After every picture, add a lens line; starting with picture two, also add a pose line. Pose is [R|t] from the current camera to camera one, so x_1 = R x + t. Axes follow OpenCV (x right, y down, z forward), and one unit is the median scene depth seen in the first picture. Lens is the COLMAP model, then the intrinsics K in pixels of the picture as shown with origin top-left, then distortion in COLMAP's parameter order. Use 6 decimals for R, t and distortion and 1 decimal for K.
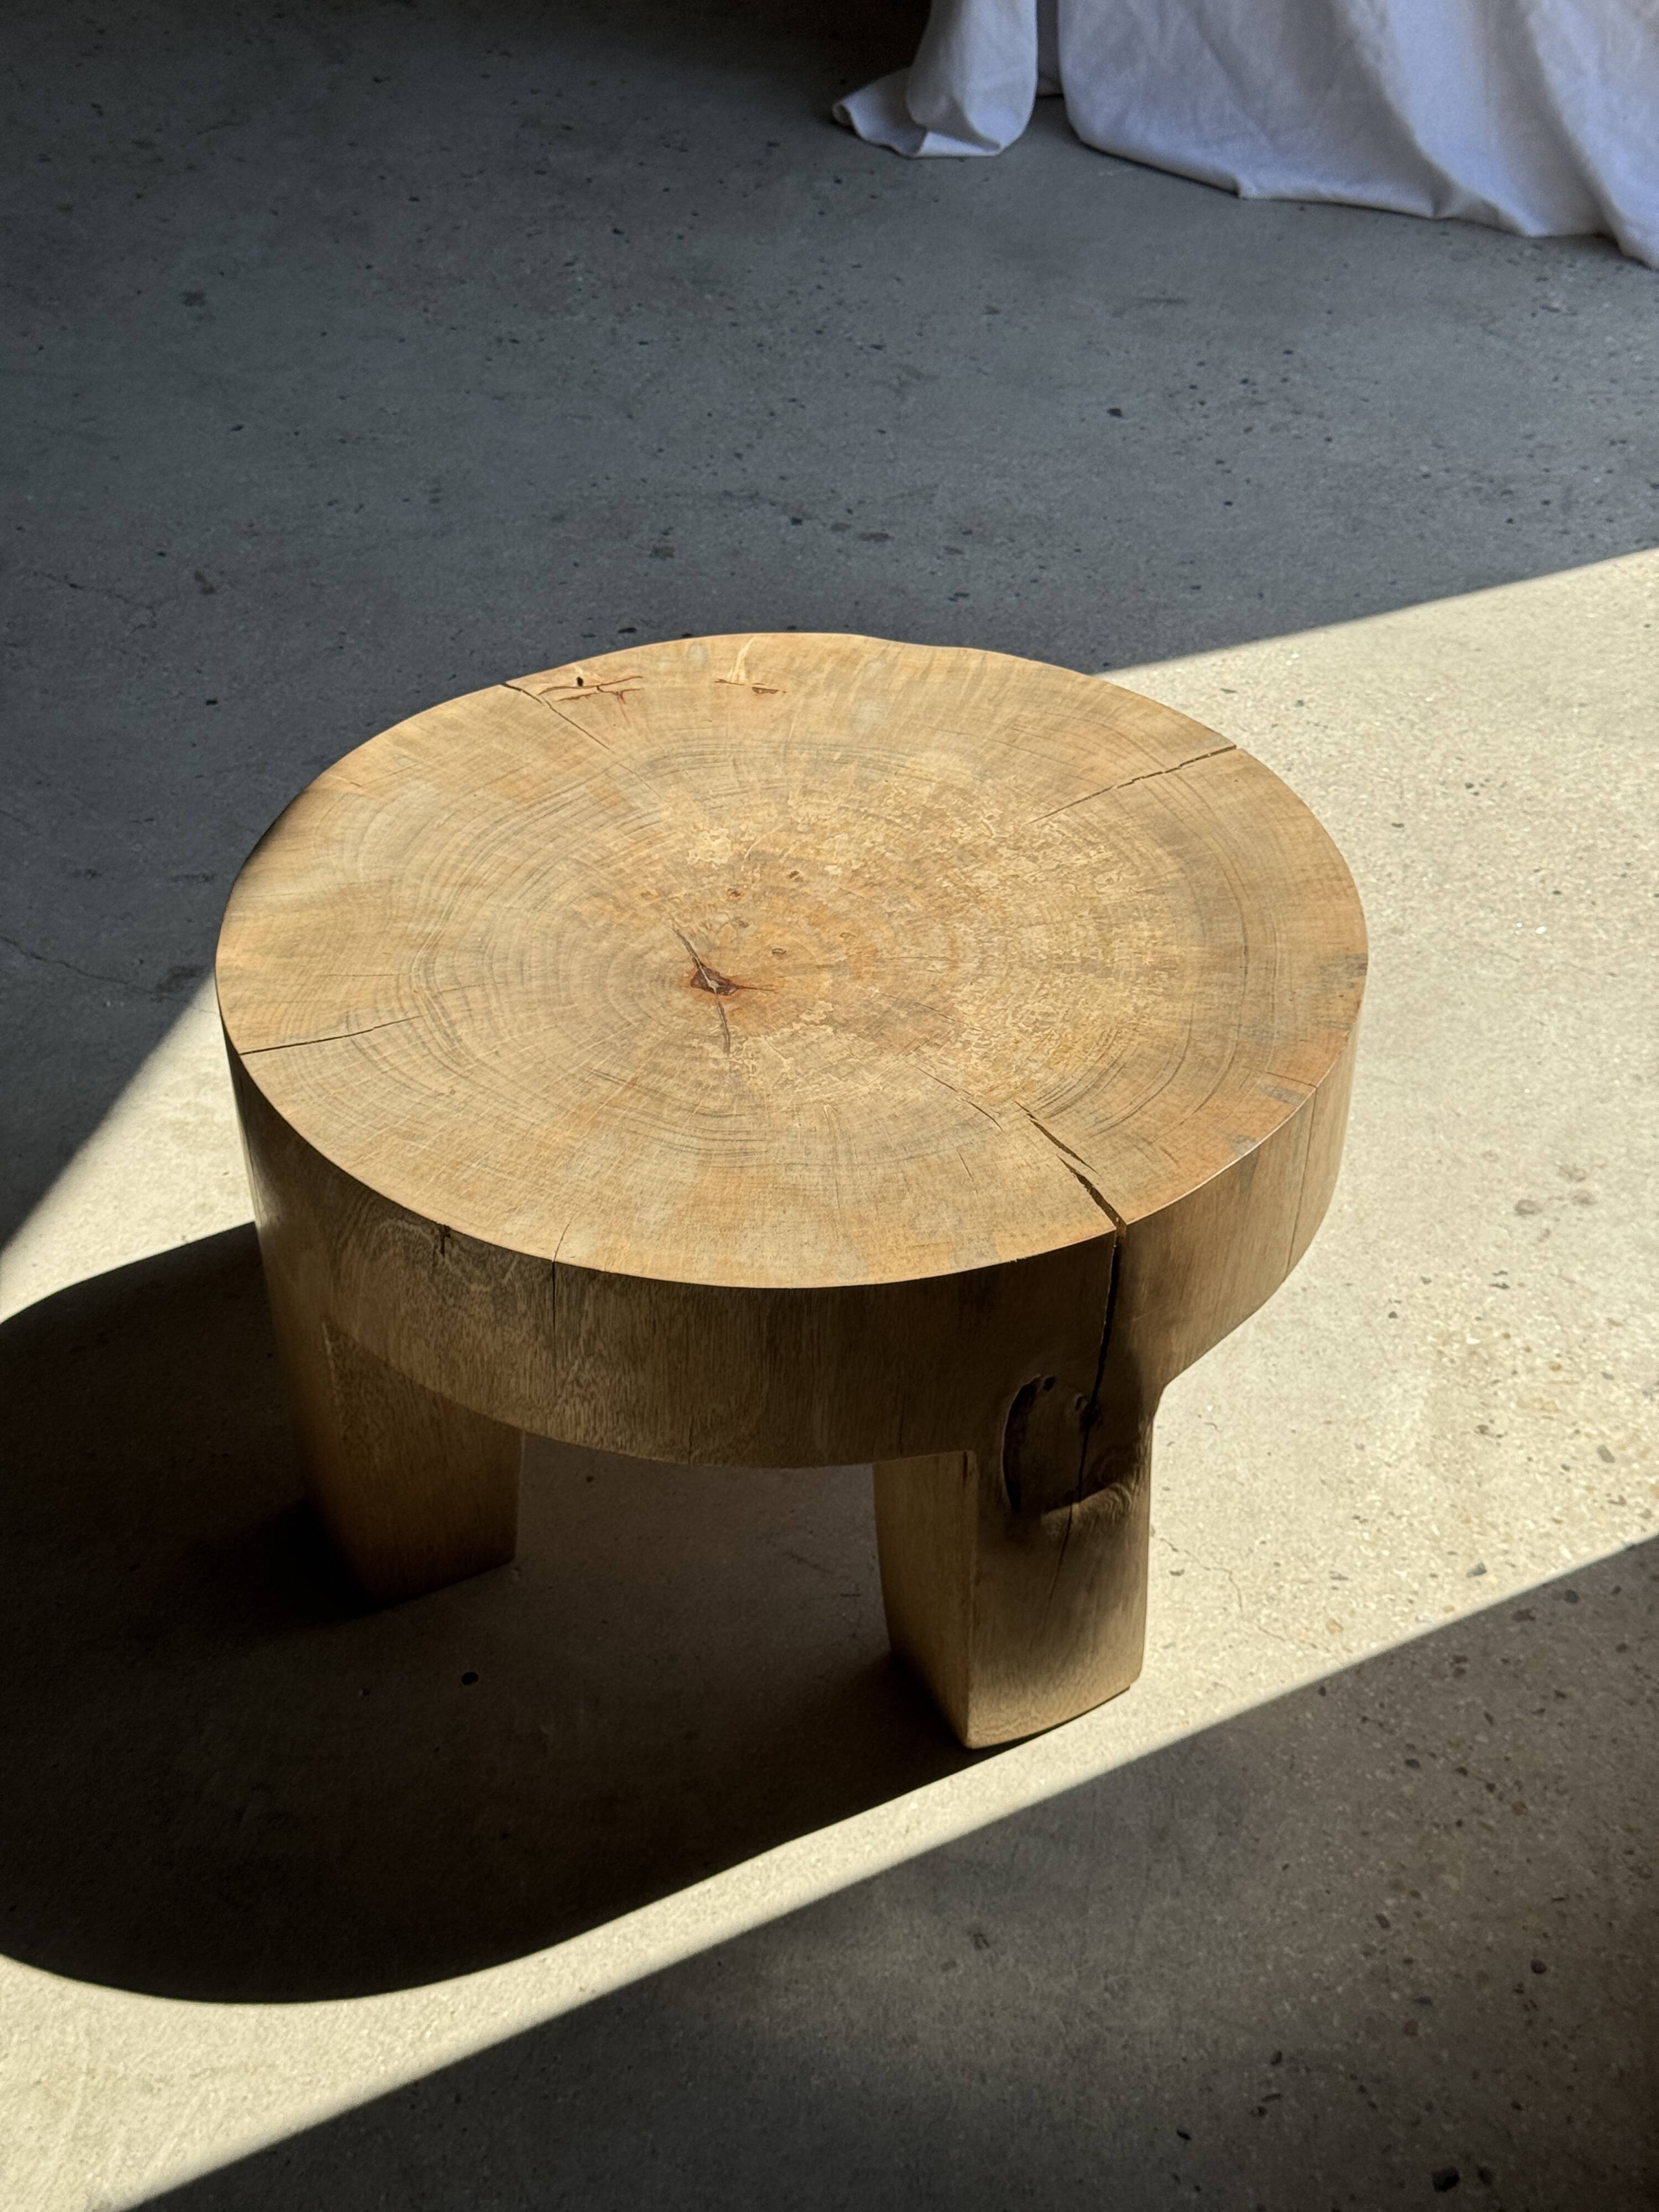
lens RADIAL K [[3080.3, 0, 838.1], [0, 3080.3, 1065.4], [0, 0, 1]] dist [0.114961, 0.000000]
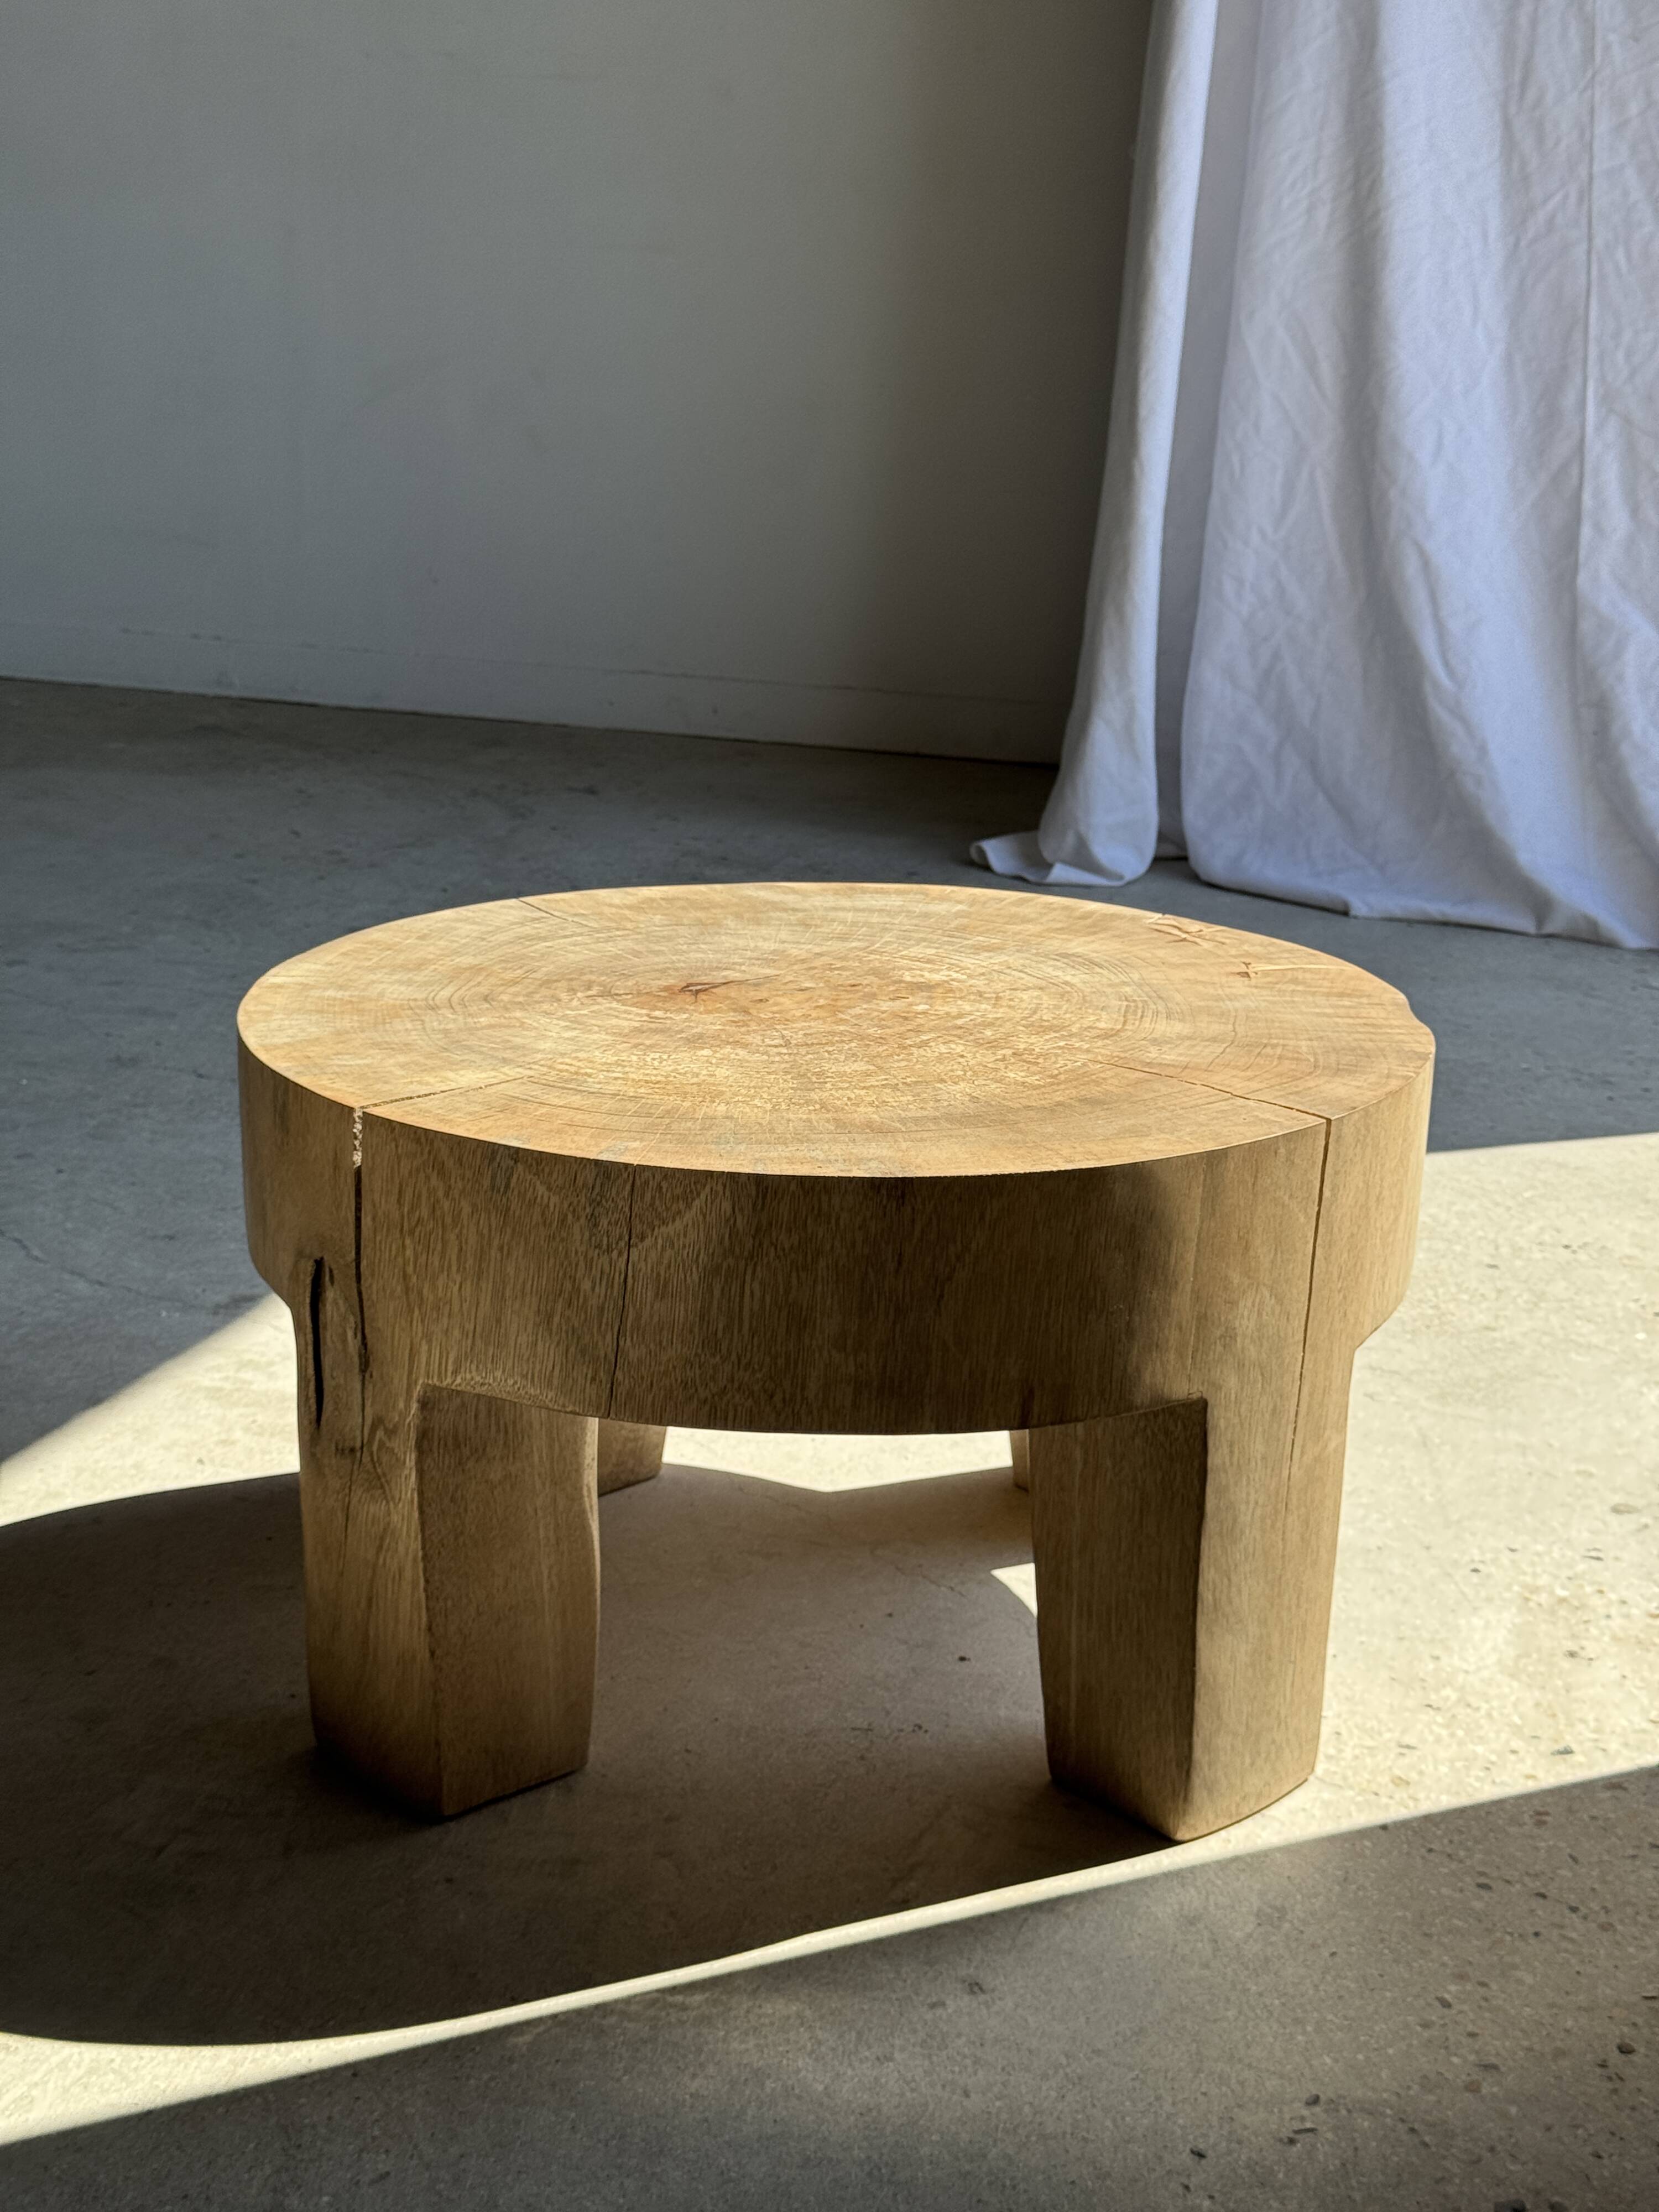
lens RADIAL K [[3080.3, 0, 861.4], [0, 3080.3, 1131.7], [0, 0, 1]] dist [0.114961, 0.000000]
pose [[0.997543, 0.041115, -0.056725, 0.048047], [-0.059310, 0.926581, -0.371390, 0.346196], [0.037291, 0.373842, 0.926743, 0.094853]]
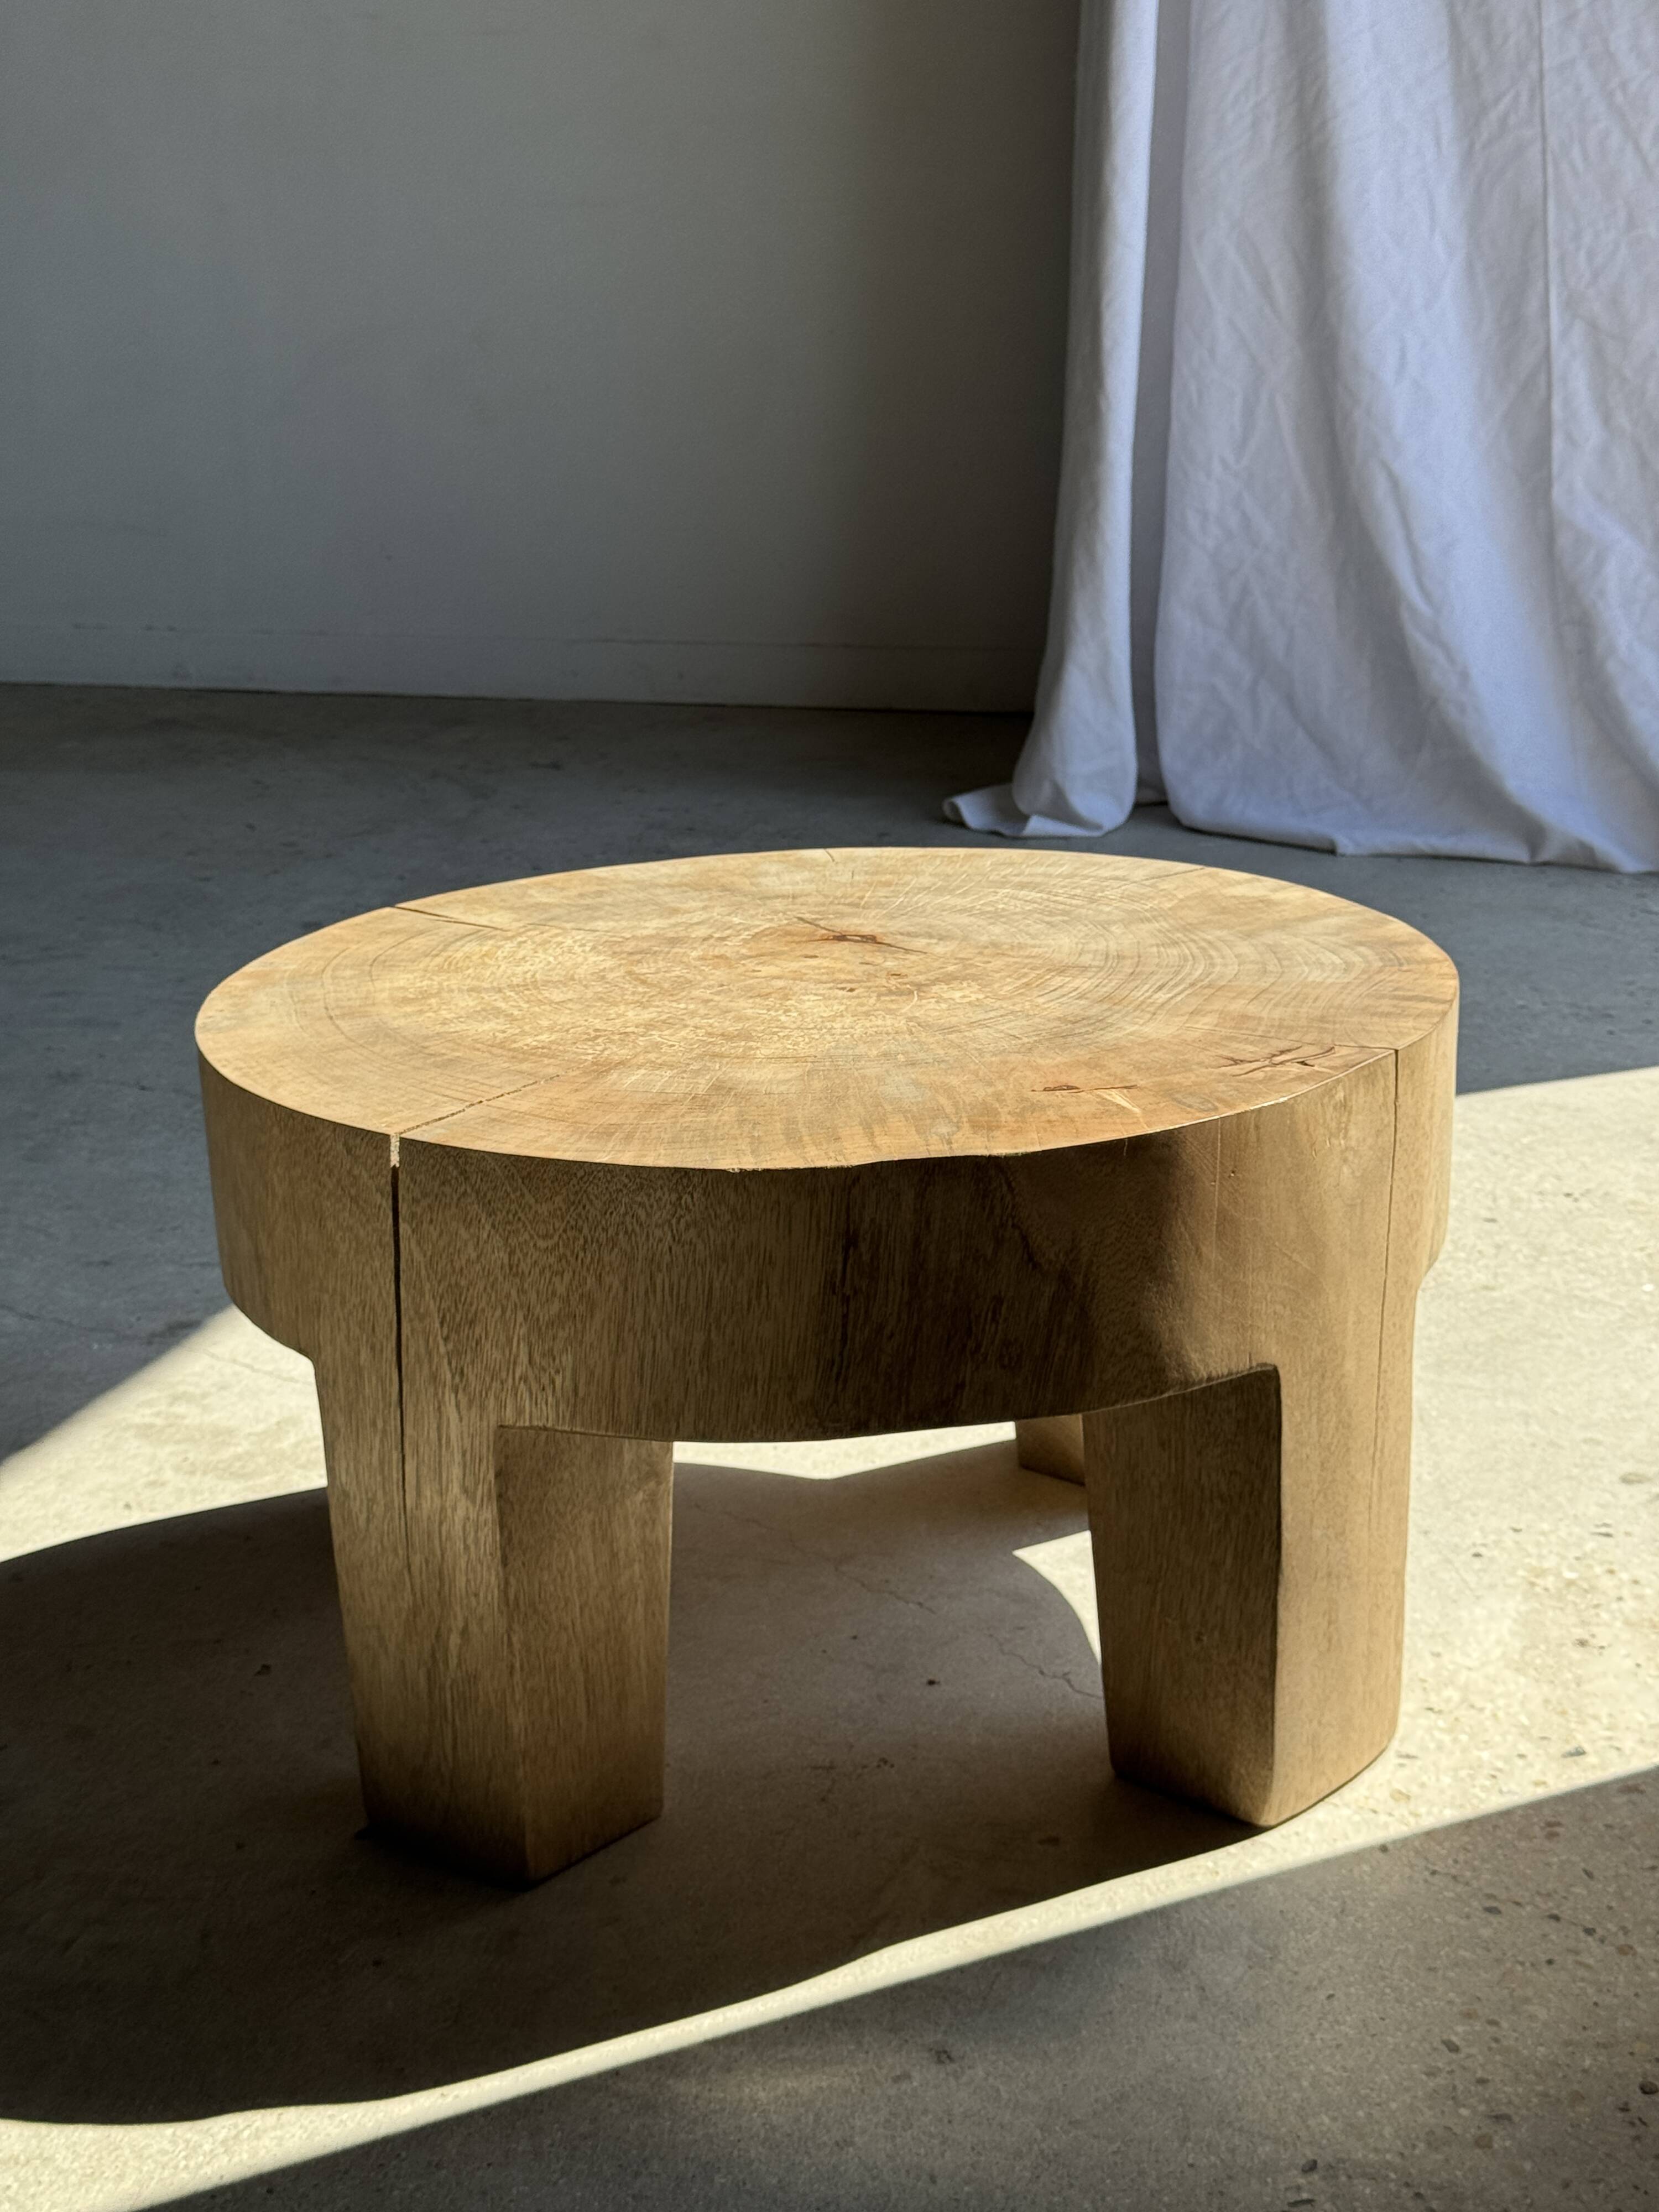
lens RADIAL K [[3080.3, 0, 859.3], [0, 3080.3, 1107.5], [0, 0, 1]] dist [0.114961, 0.000000]
pose [[0.997697, -0.011427, -0.066858, 0.072589], [-0.013720, 0.931329, -0.363919, 0.311981], [0.066425, 0.363999, 0.929028, 0.147104]]
